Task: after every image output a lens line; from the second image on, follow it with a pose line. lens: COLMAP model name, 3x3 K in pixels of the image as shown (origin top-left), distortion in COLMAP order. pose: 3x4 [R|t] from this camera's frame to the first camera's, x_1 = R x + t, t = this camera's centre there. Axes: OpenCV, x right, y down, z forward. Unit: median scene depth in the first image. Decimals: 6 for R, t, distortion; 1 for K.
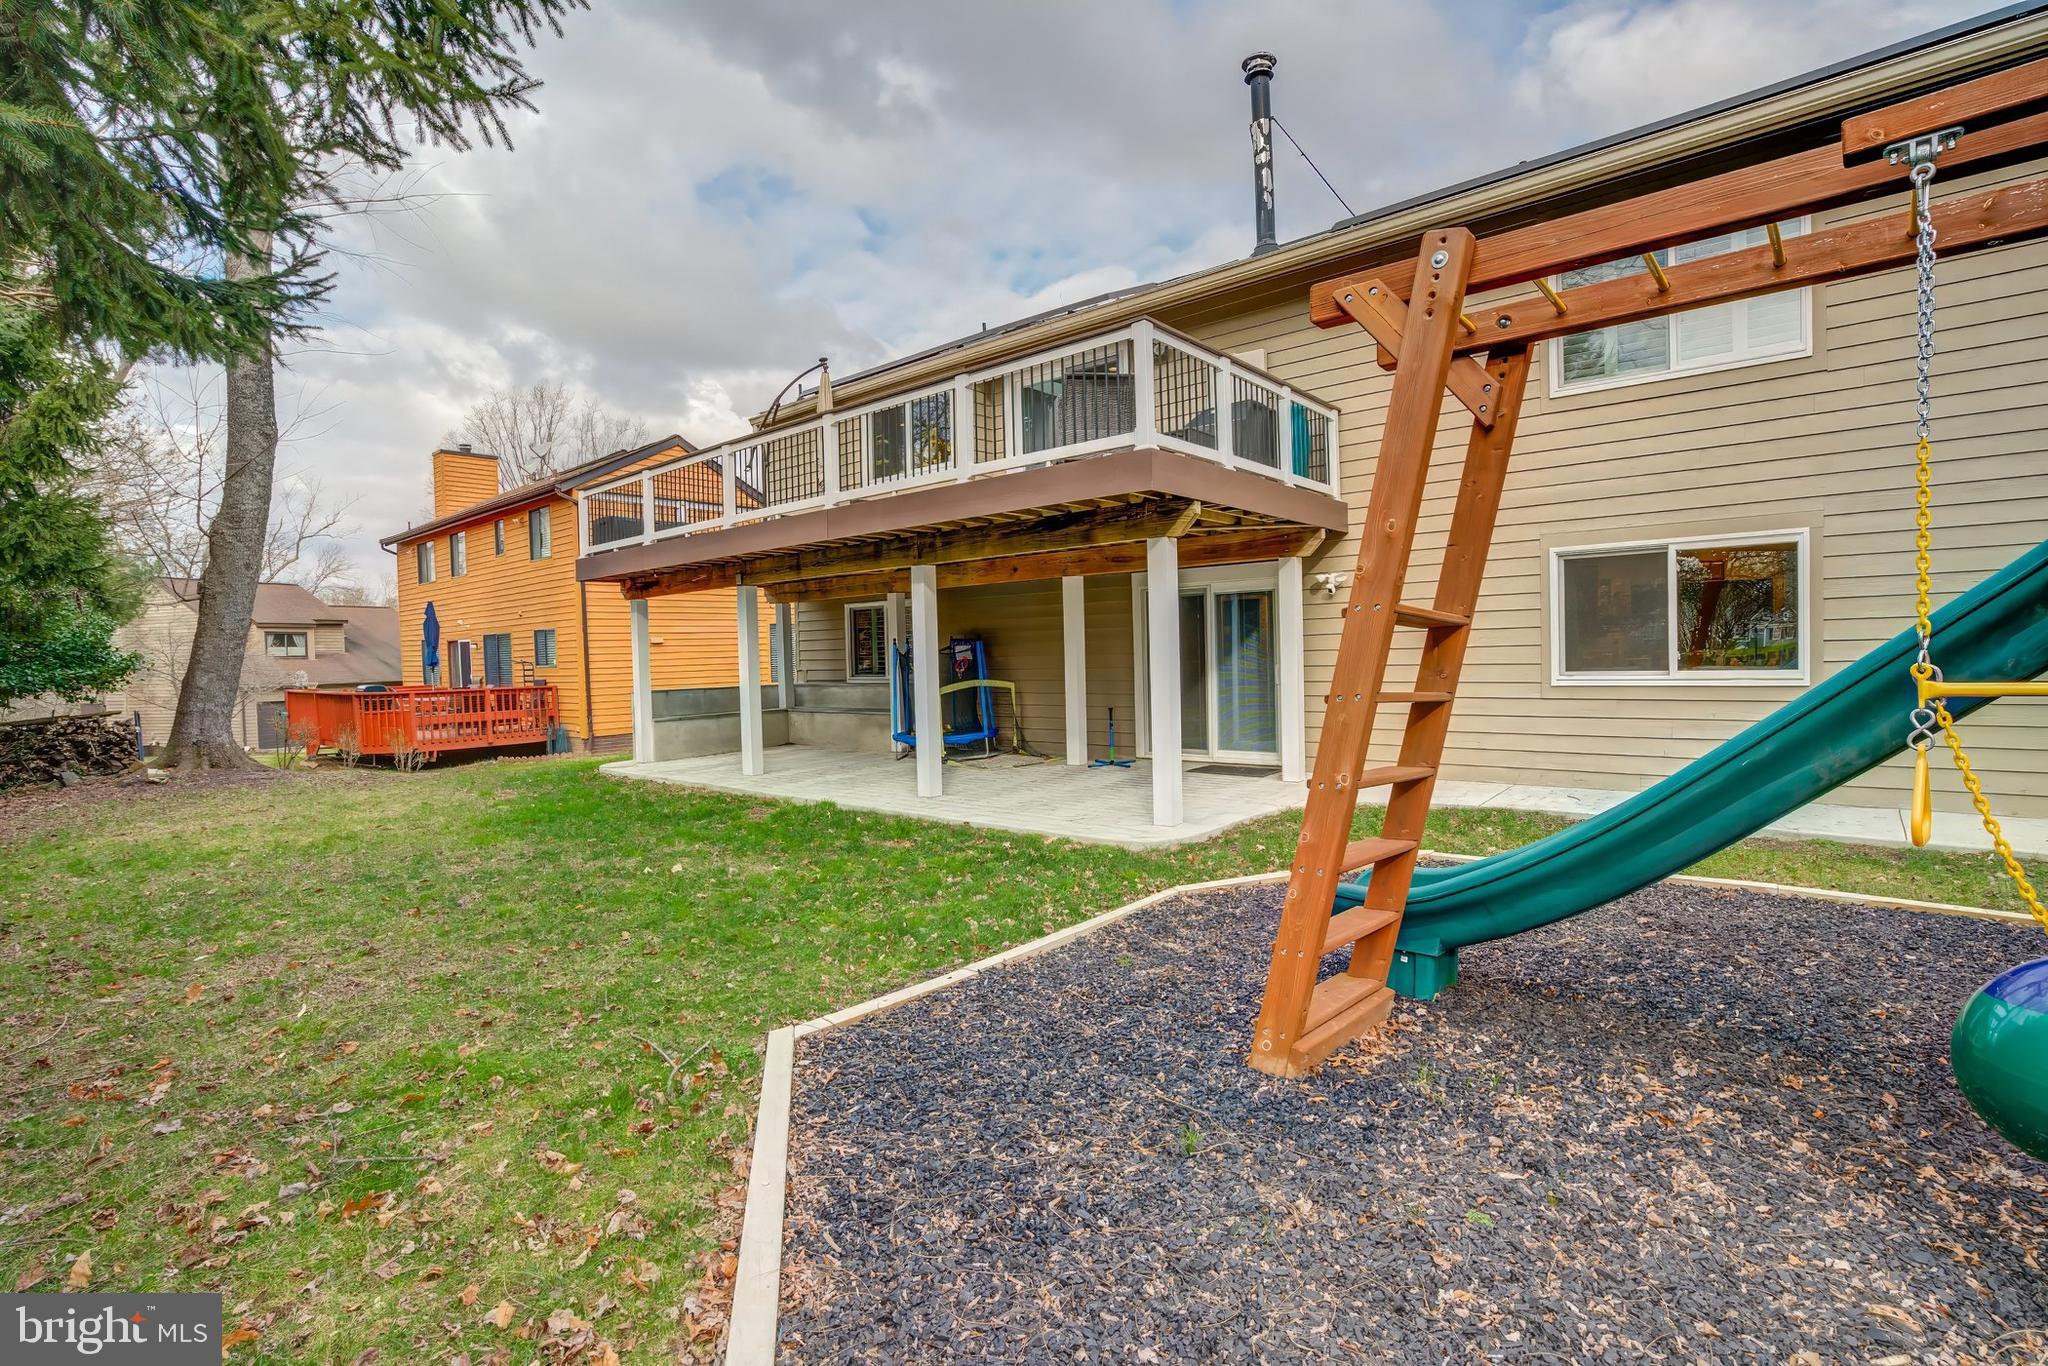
lens RADIAL K [[944.8, 0, 1024.0], [0, 944.8, 683.0], [0, 0, 1]] dist [-0.002445, -0.000195]
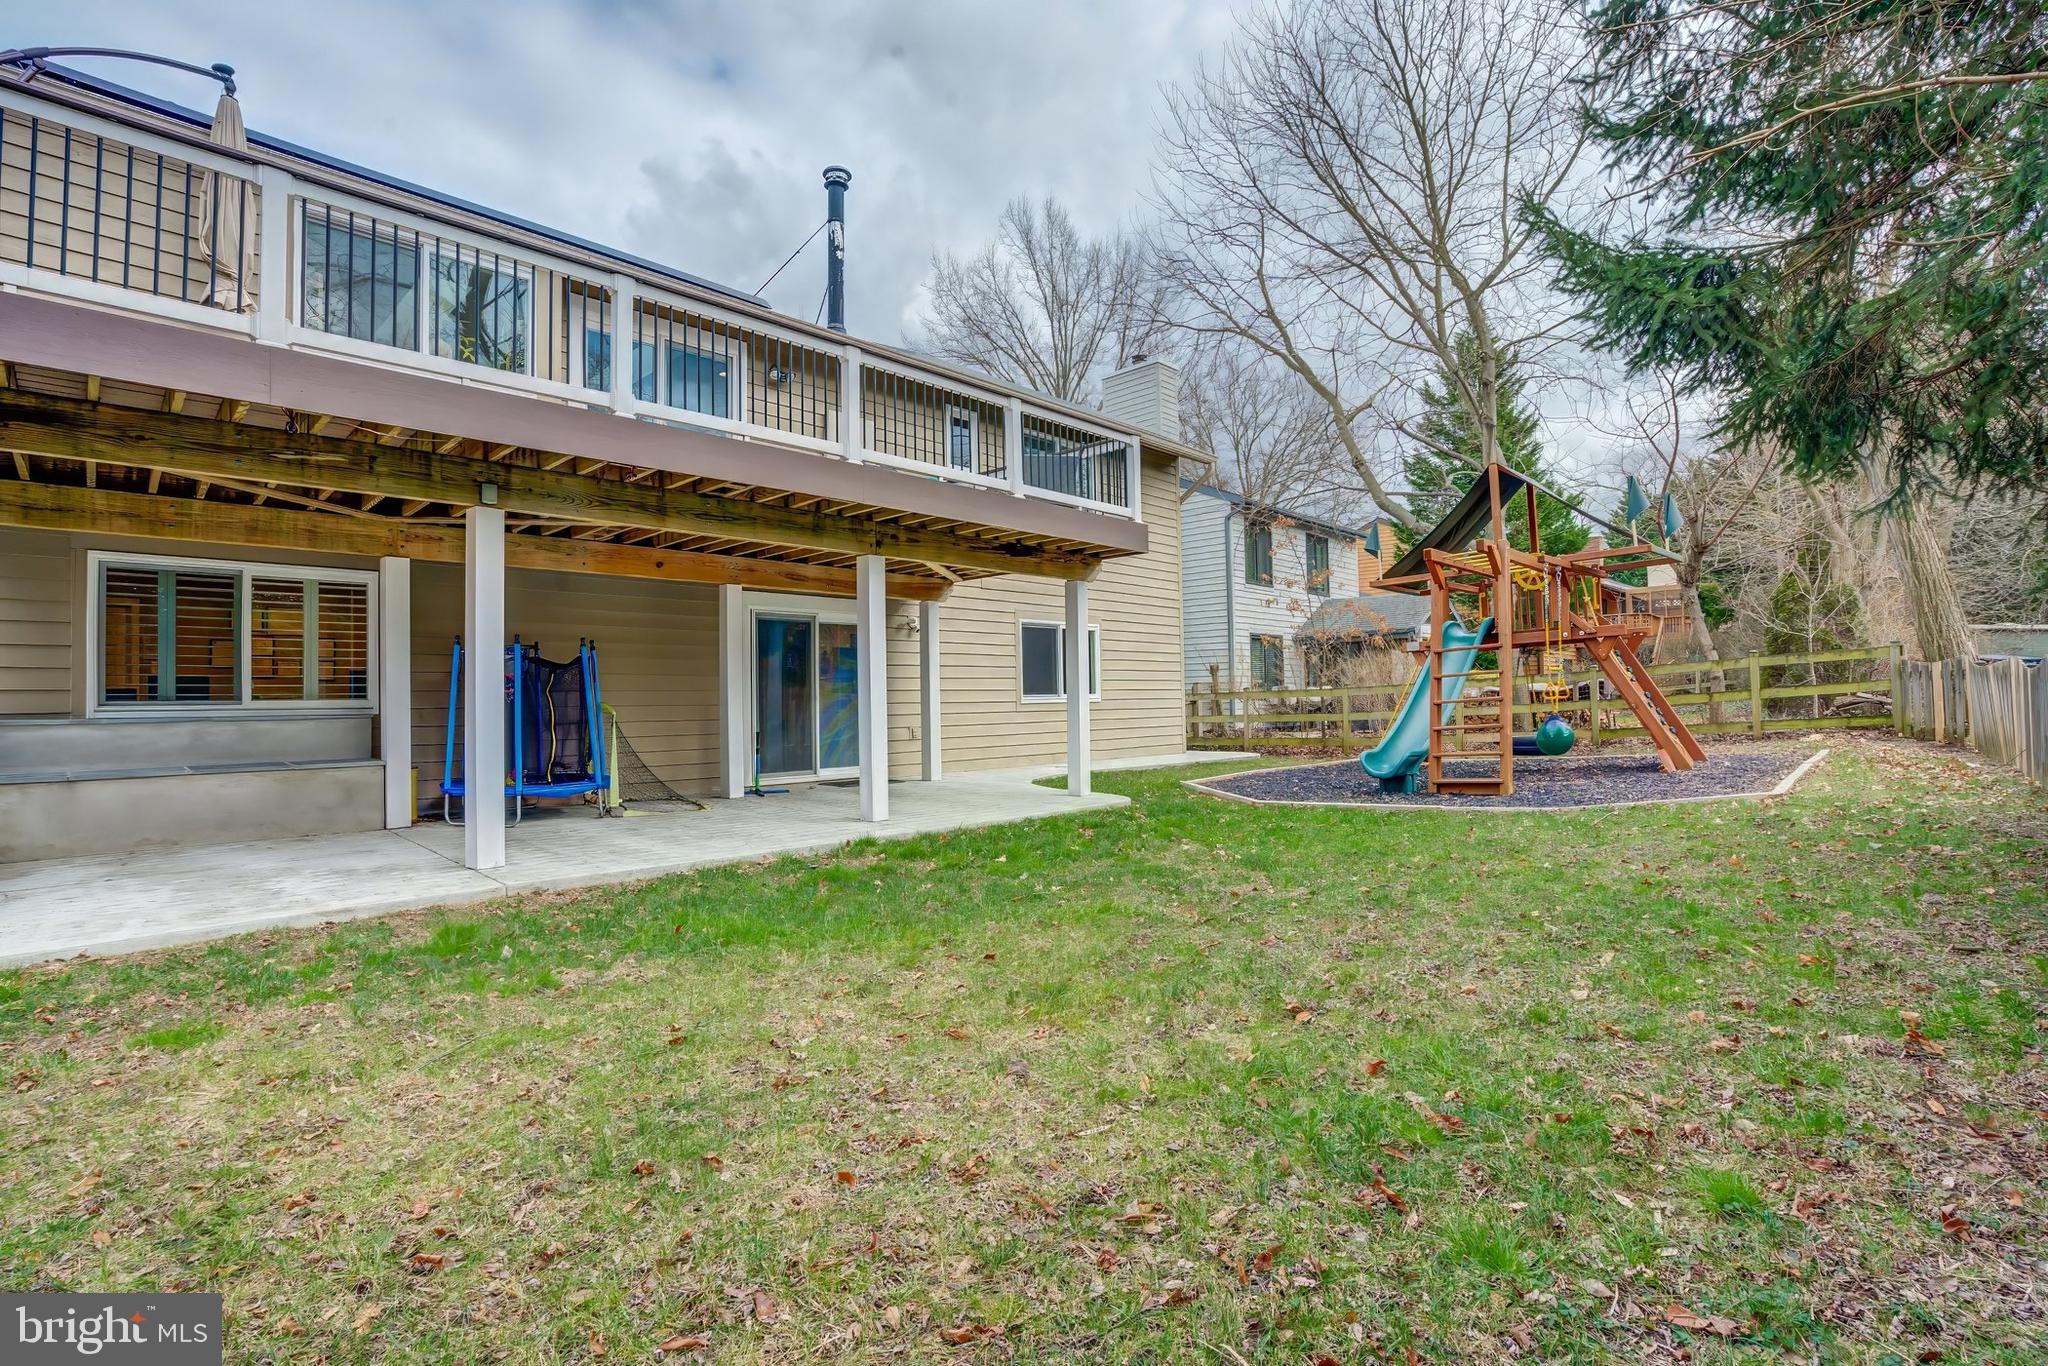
lens RADIAL K [[944.8, 0, 1024.0], [0, 944.8, 683.0], [0, 0, 1]] dist [-0.002445, -0.000195]
pose [[0.058812, 0.054037, 0.996805, -0.627477], [0.057594, 0.996687, -0.057429, 0.035672], [-0.996606, 0.060787, 0.055505, 0.518071]]
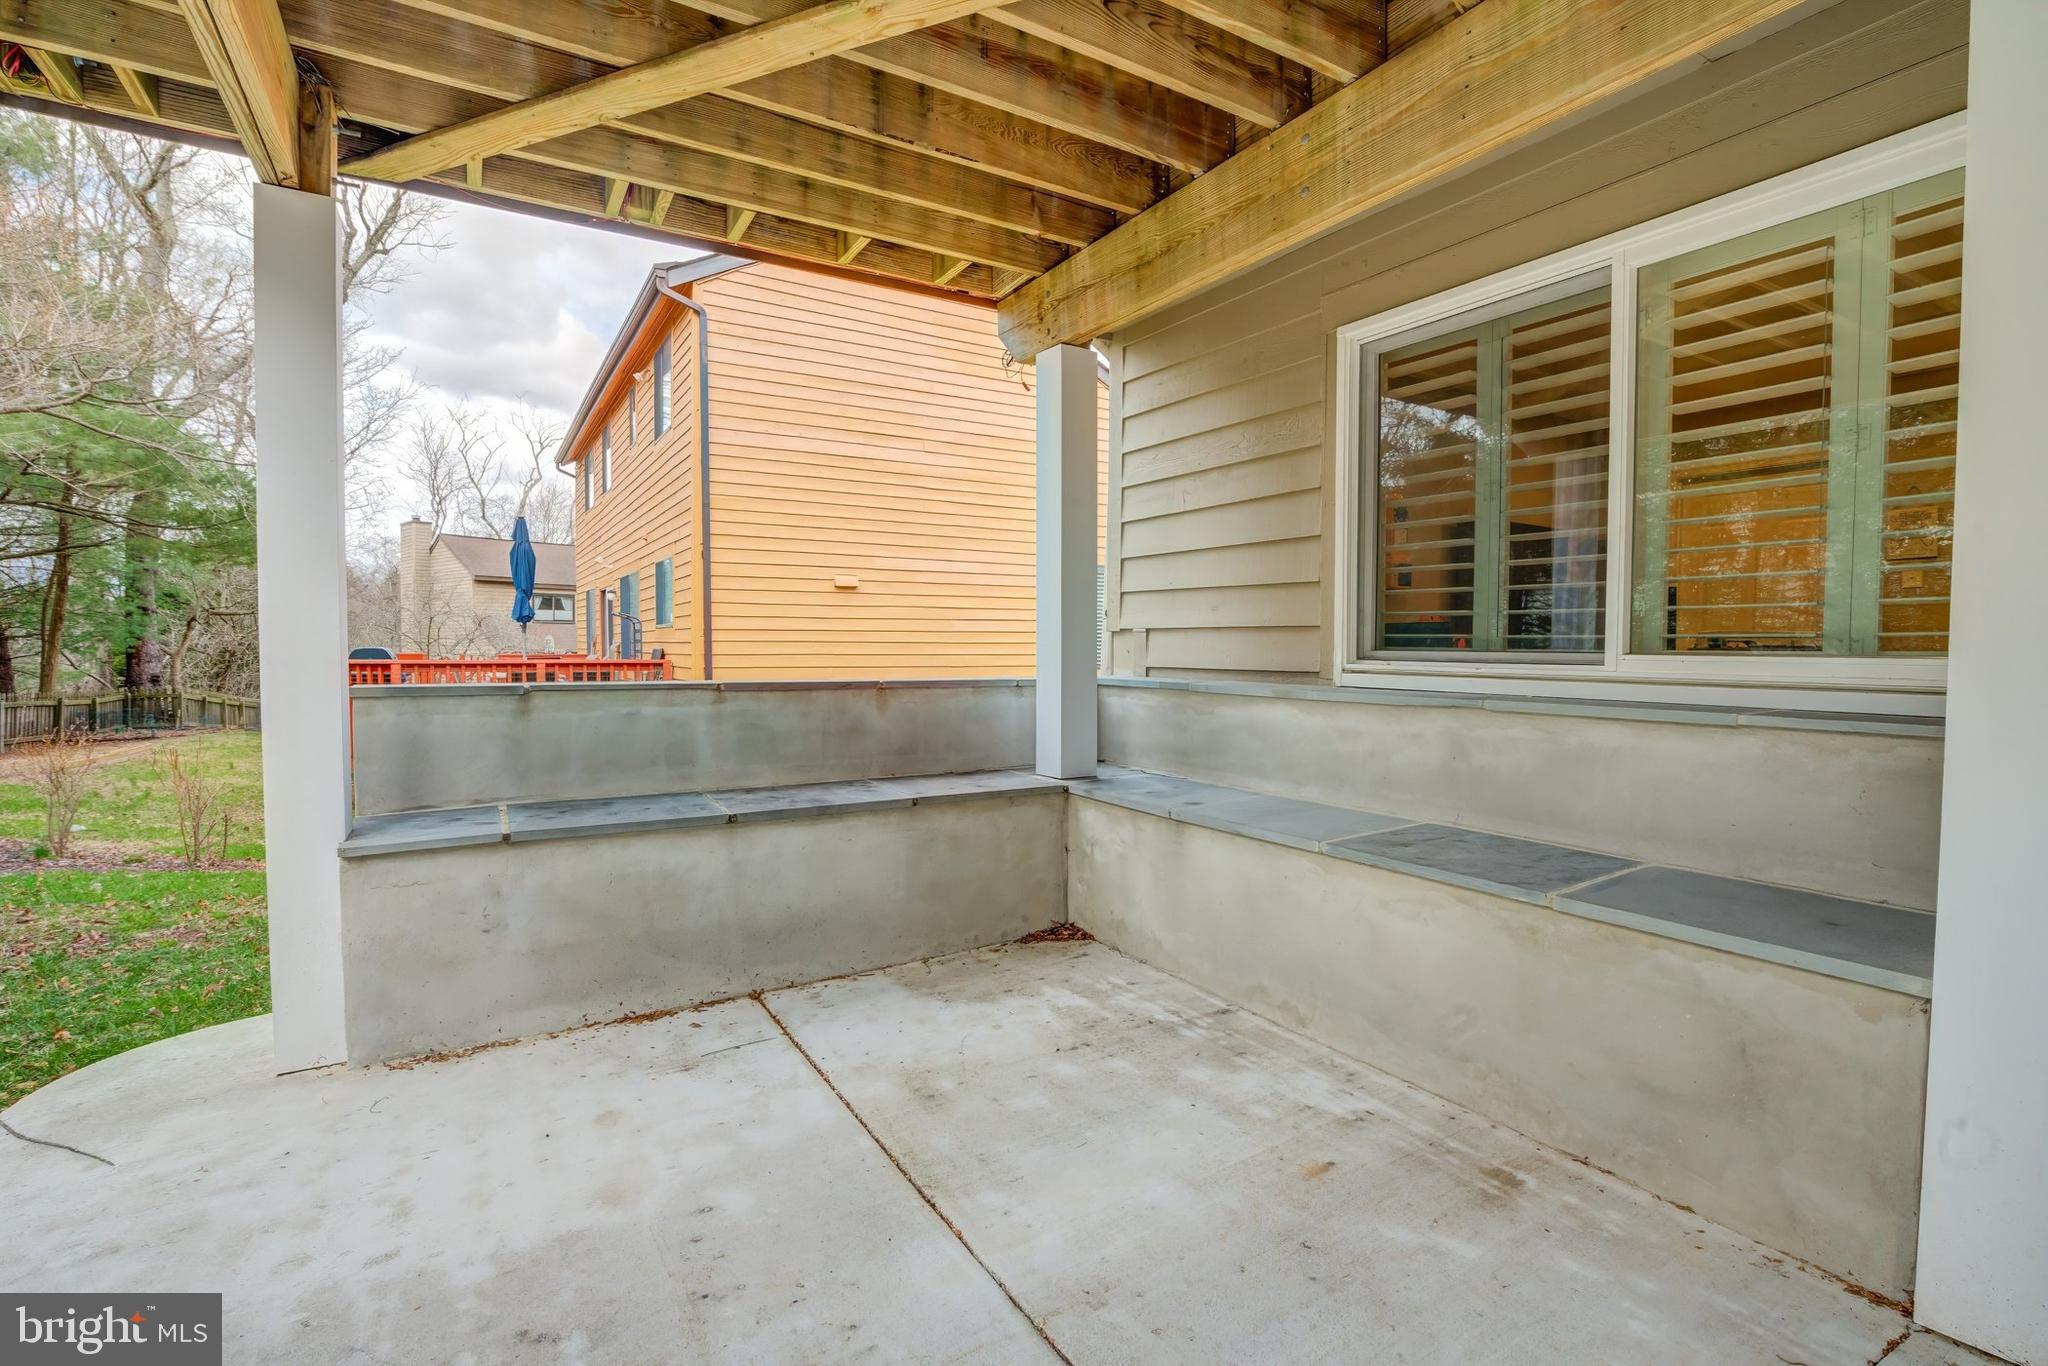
lens RADIAL K [[944.8, 0, 1024.0], [0, 944.8, 683.0], [0, 0, 1]] dist [-0.002445, -0.000195]
pose [[0.952487, 0.048805, -0.300643, -0.190280], [-0.047327, 0.998805, 0.012201, -0.000441], [0.300879, 0.002607, 0.953659, 0.771018]]
